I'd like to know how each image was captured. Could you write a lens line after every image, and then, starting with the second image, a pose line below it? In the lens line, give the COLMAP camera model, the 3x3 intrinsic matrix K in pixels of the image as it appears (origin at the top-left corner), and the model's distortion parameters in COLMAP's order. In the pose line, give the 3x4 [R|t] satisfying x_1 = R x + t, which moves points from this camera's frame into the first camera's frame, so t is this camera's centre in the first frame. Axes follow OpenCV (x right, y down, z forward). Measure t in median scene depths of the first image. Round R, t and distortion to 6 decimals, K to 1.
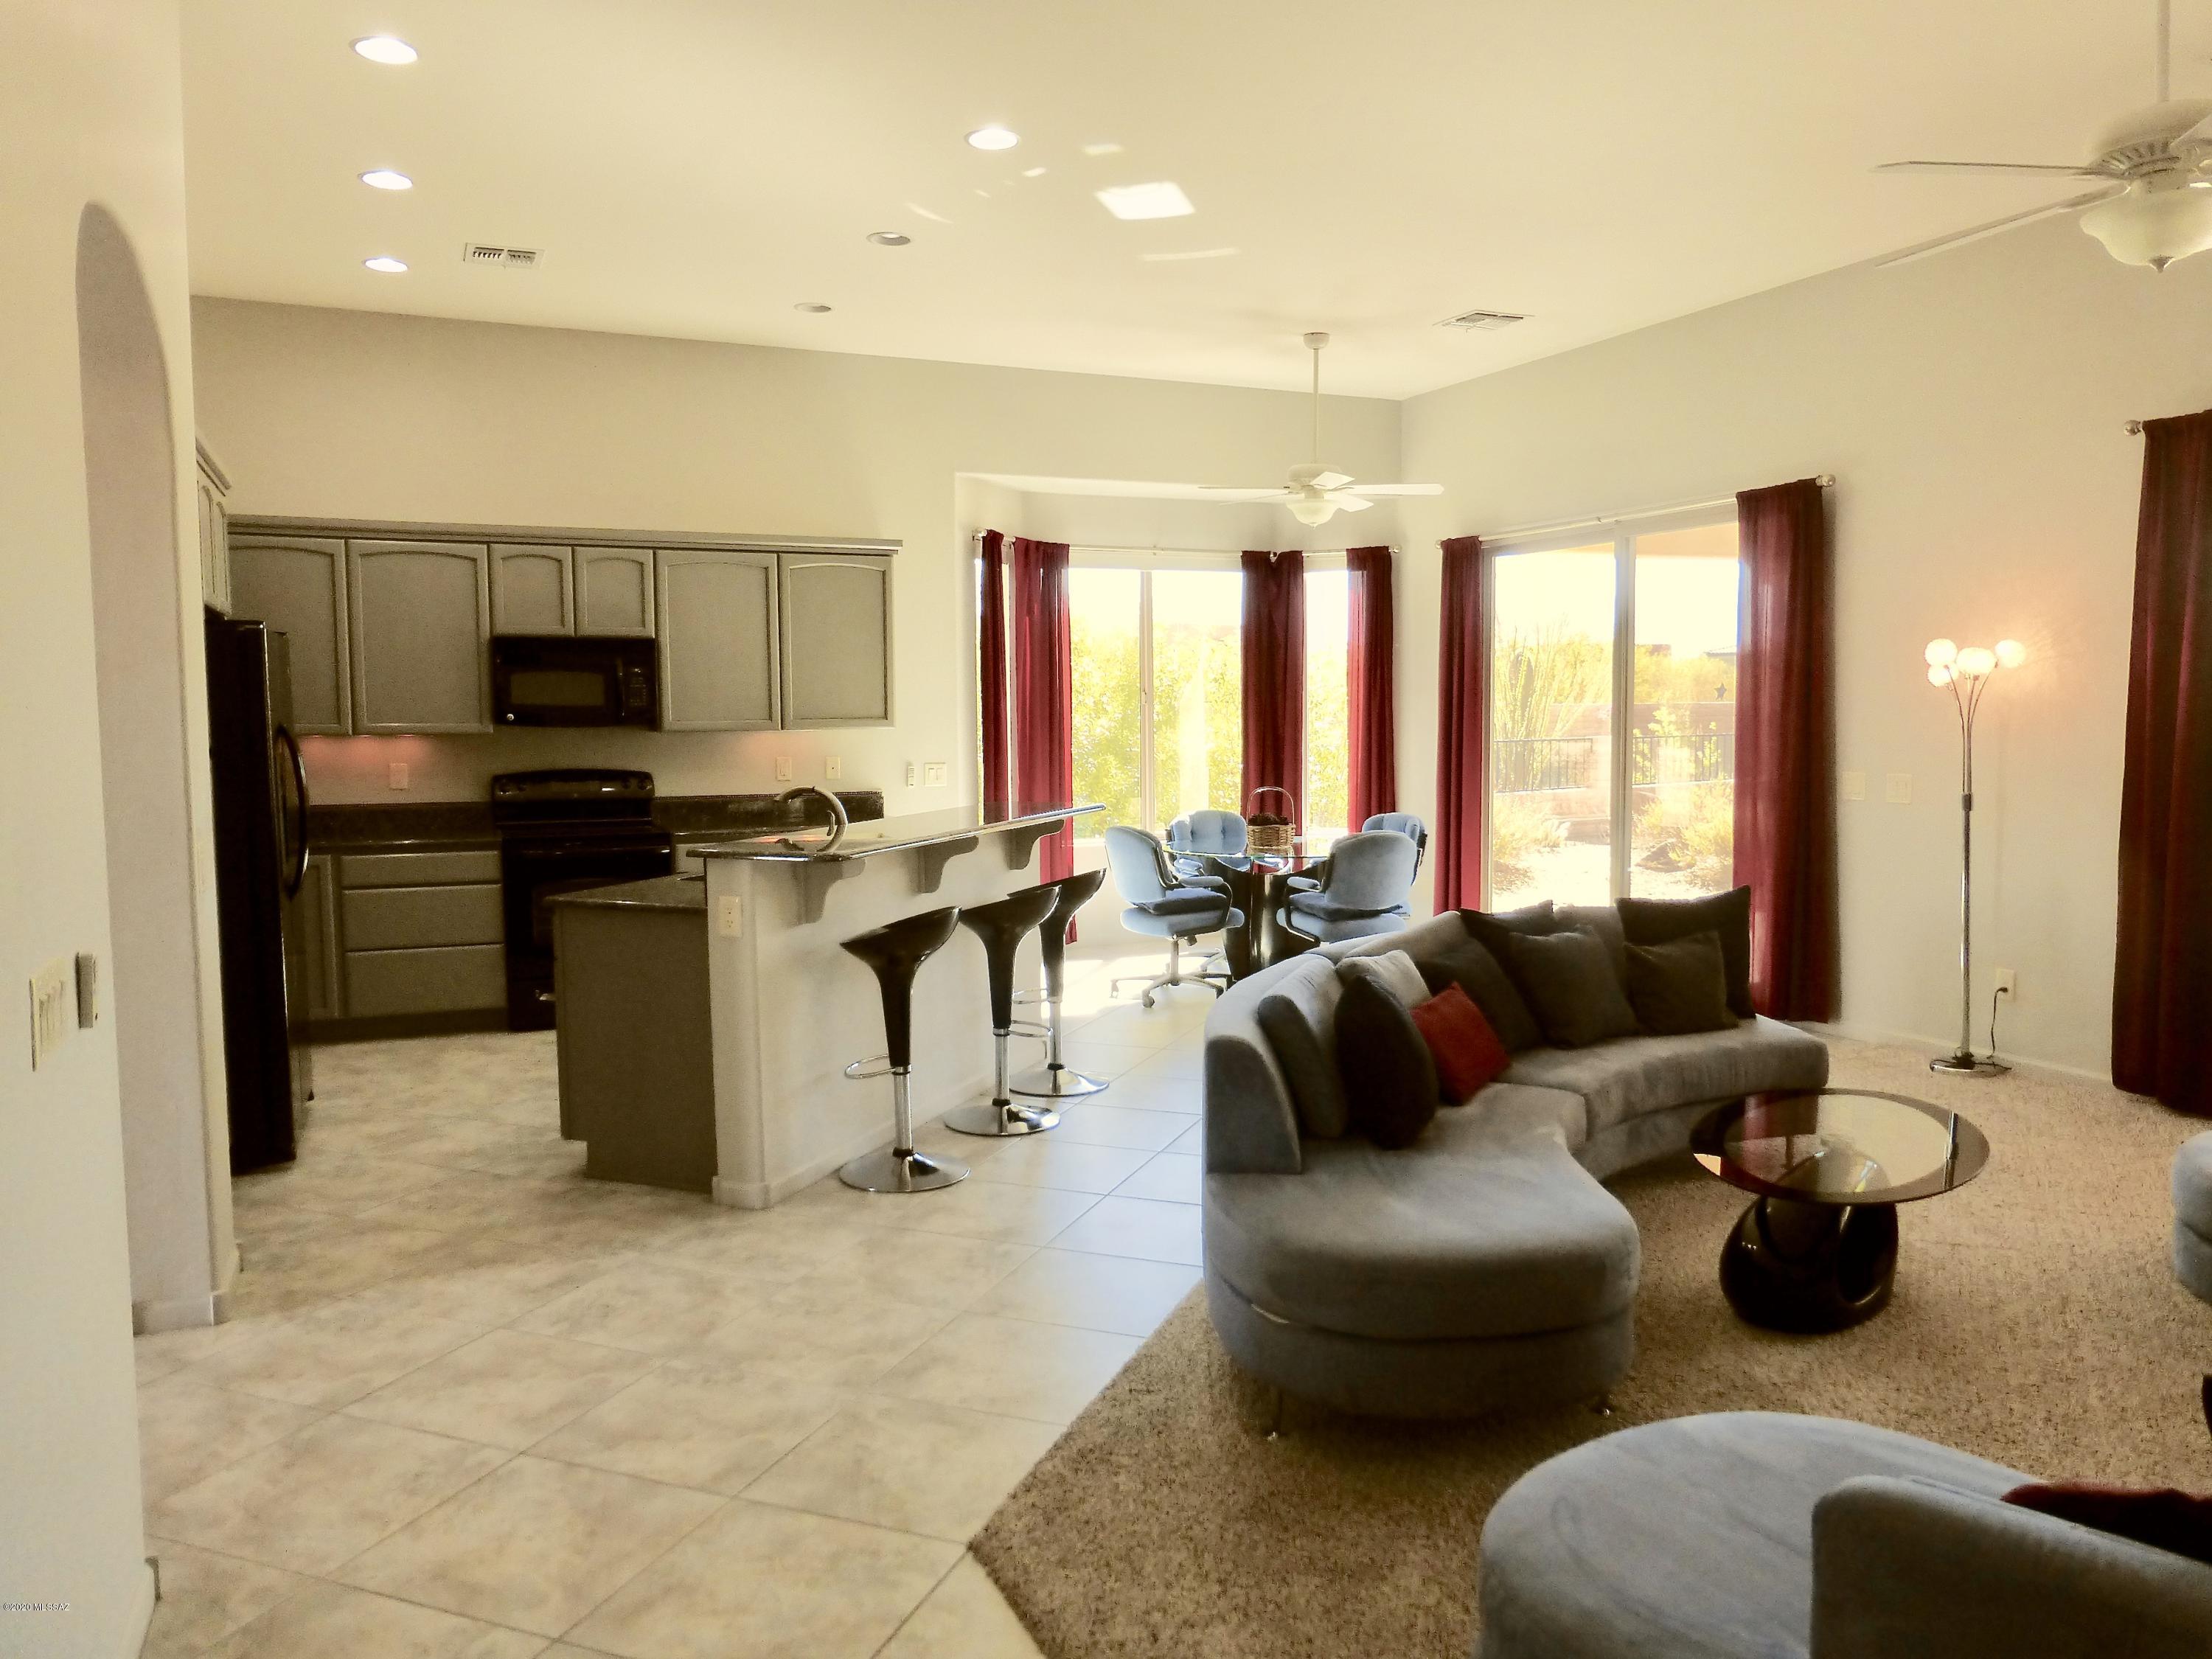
lens RADIAL K [[1573.0, 0, 1099.1], [0, 1573.0, 827.9], [0, 0, 1]] dist [-0.035904, 0.012944]
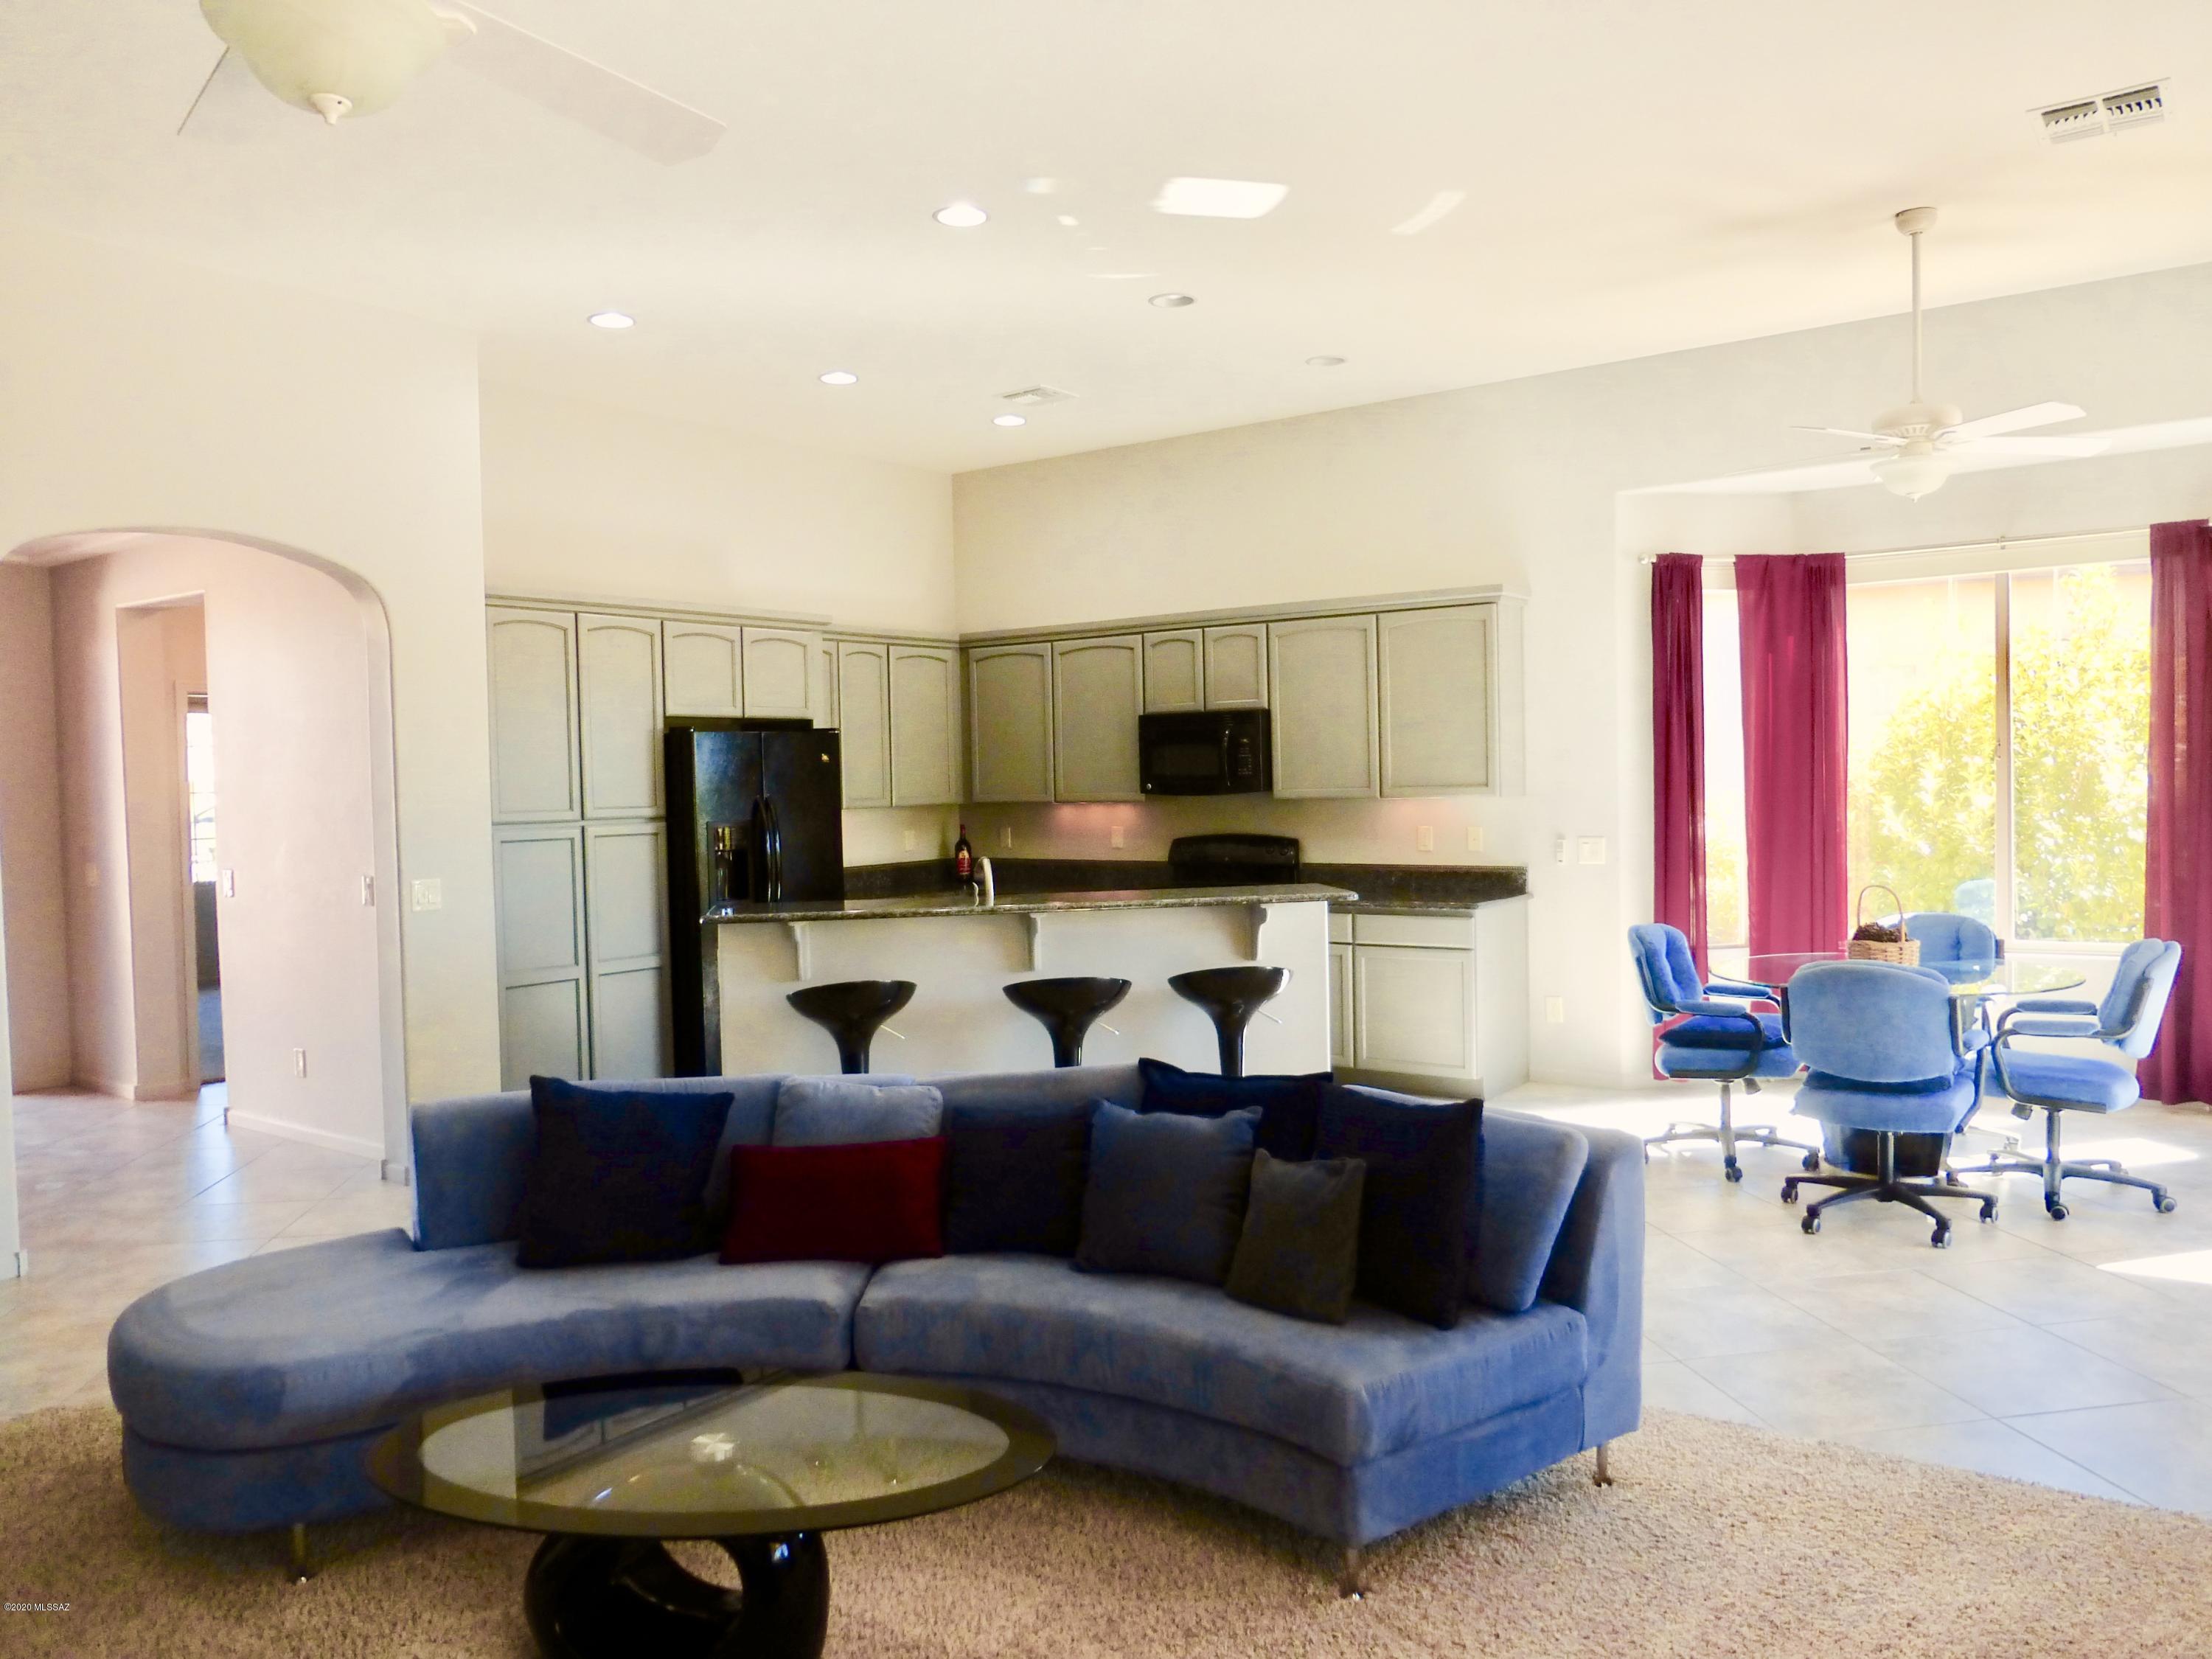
lens RADIAL K [[1573.0, 0, 1099.1], [0, 1573.0, 827.9], [0, 0, 1]] dist [-0.035904, 0.012944]
pose [[0.502081, 0.022591, -0.864525, 0.562617], [-0.048127, 0.998840, -0.001850, -0.036169], [0.863480, 0.042536, 0.502586, 0.392939]]
